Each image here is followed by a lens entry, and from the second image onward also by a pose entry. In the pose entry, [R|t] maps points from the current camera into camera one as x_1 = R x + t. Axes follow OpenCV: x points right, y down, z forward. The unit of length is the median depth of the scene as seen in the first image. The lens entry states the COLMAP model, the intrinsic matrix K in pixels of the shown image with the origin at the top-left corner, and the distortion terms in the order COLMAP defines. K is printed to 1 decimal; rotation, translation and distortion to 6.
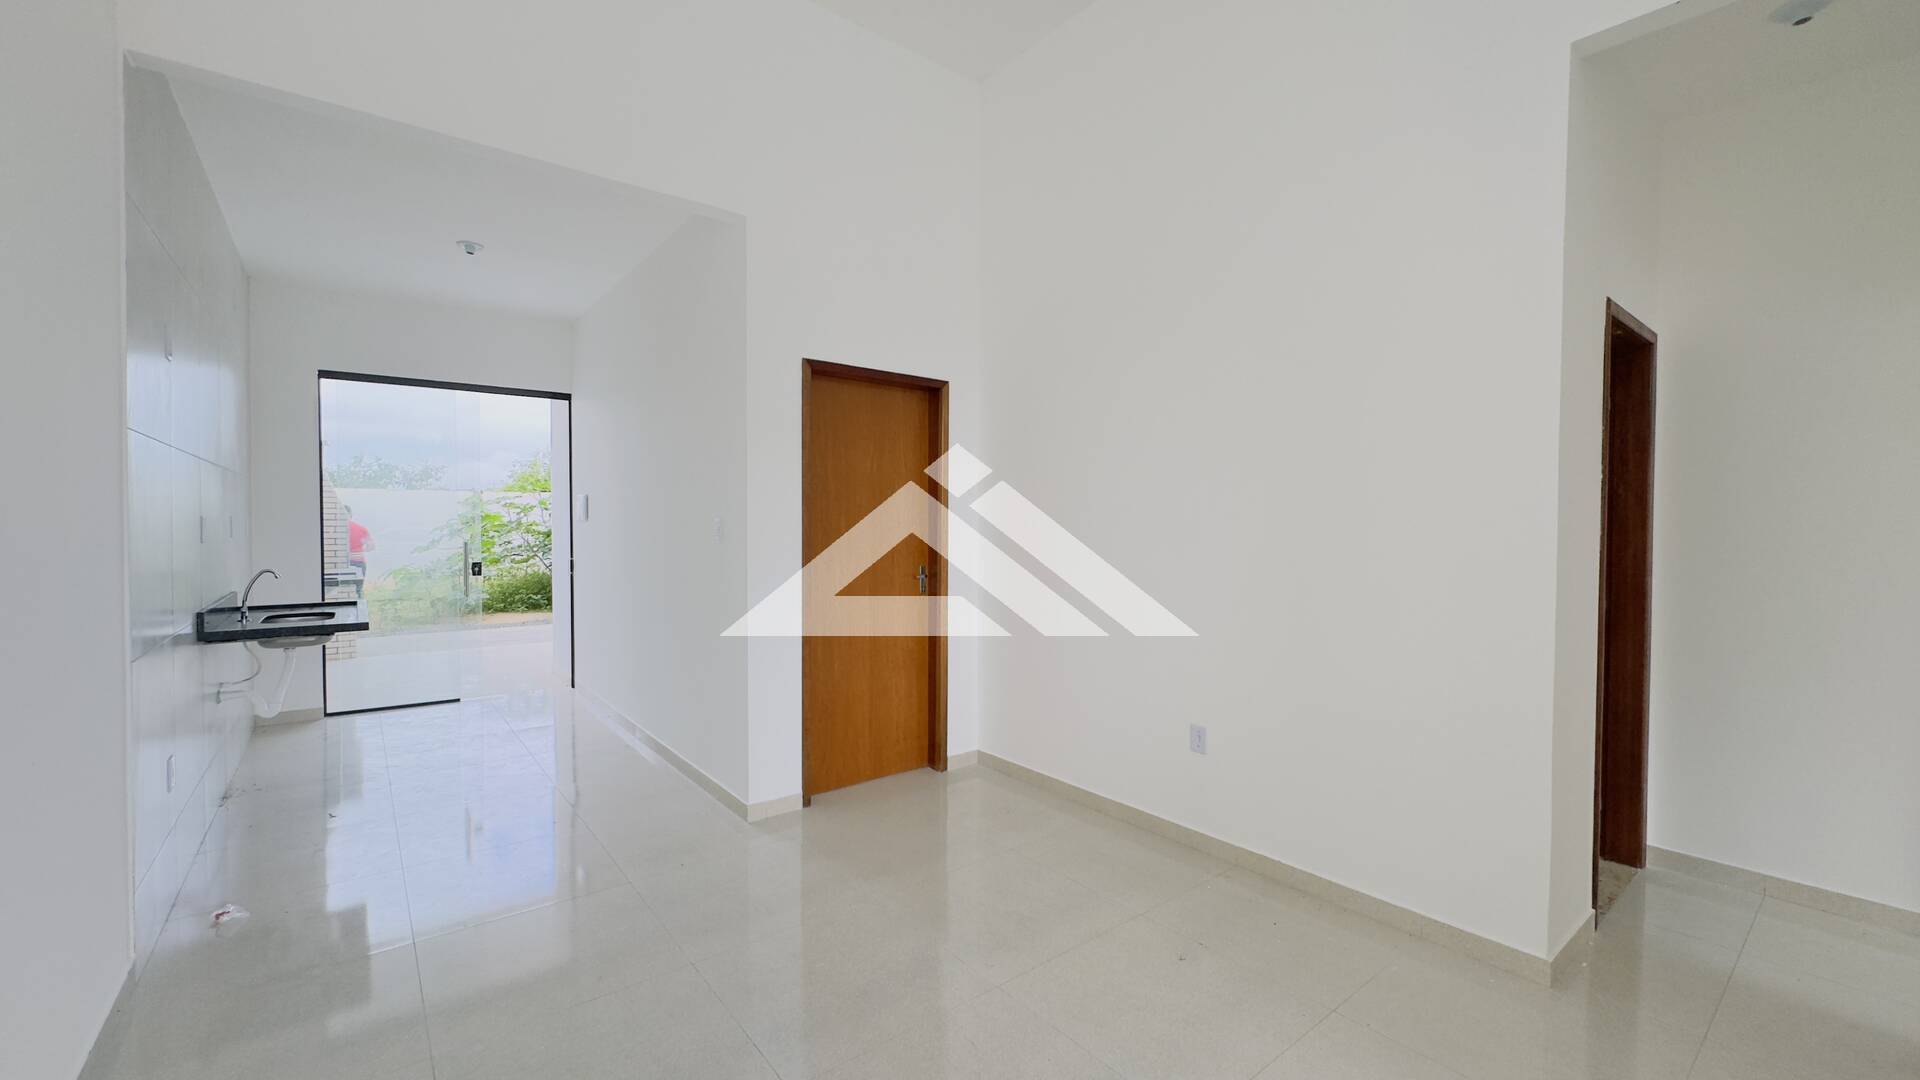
lens RADIAL K [[765.5, 0, 960.7], [0, 765.5, 538.8], [0, 0, 1]] dist [-0.001147, 0.000027]
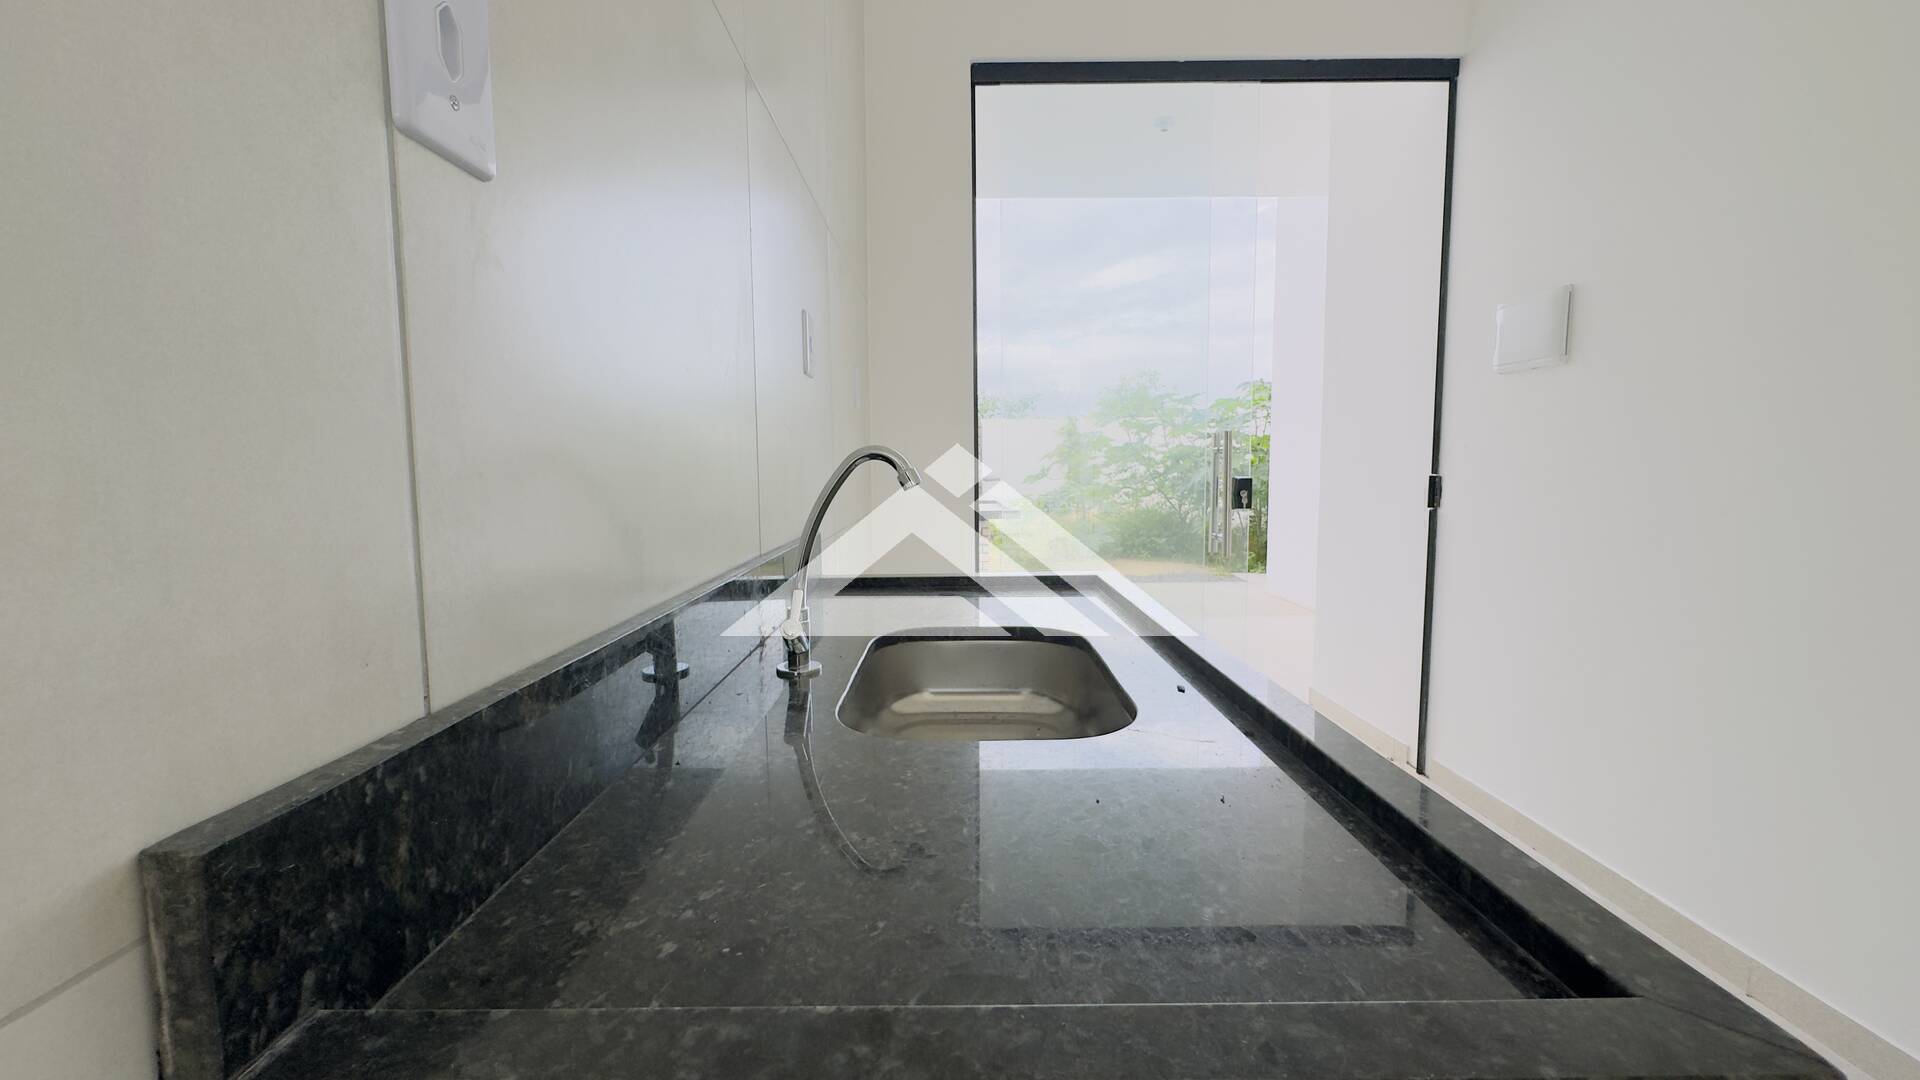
lens RADIAL K [[765.5, 0, 953.1], [0, 765.5, 535.6], [0, 0, 1]] dist [-0.001147, 0.000027]
pose [[0.783835, 0.049682, -0.618979, -0.242270], [-0.005291, 0.997292, 0.073346, 0.015724], [0.620947, -0.054217, 0.781975, 0.270505]]
